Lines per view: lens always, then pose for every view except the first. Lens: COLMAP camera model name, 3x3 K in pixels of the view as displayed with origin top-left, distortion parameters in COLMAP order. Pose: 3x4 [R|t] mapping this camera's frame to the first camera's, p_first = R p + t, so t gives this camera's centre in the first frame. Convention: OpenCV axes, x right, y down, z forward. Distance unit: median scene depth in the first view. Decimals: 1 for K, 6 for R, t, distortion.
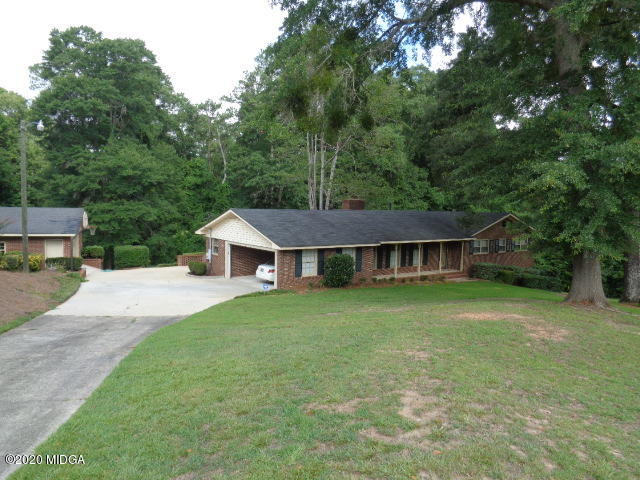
lens RADIAL K [[479.8, 0, 319.6], [0, 479.8, 239.2], [0, 0, 1]] dist [0.006145, 0.002235]
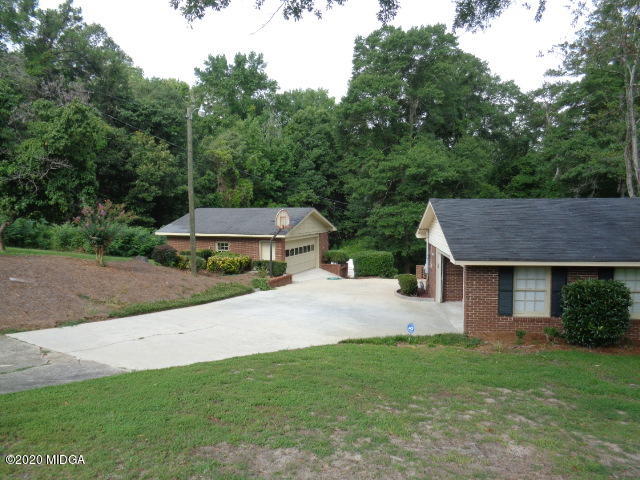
lens RADIAL K [[479.8, 0, 320.4], [0, 479.8, 240.1], [0, 0, 1]] dist [0.006145, 0.002235]
pose [[0.744395, 0.017124, -0.667519, 0.140103], [-0.027430, 0.999611, -0.004946, 0.000350], [0.667175, 0.021992, 0.744576, 0.386995]]
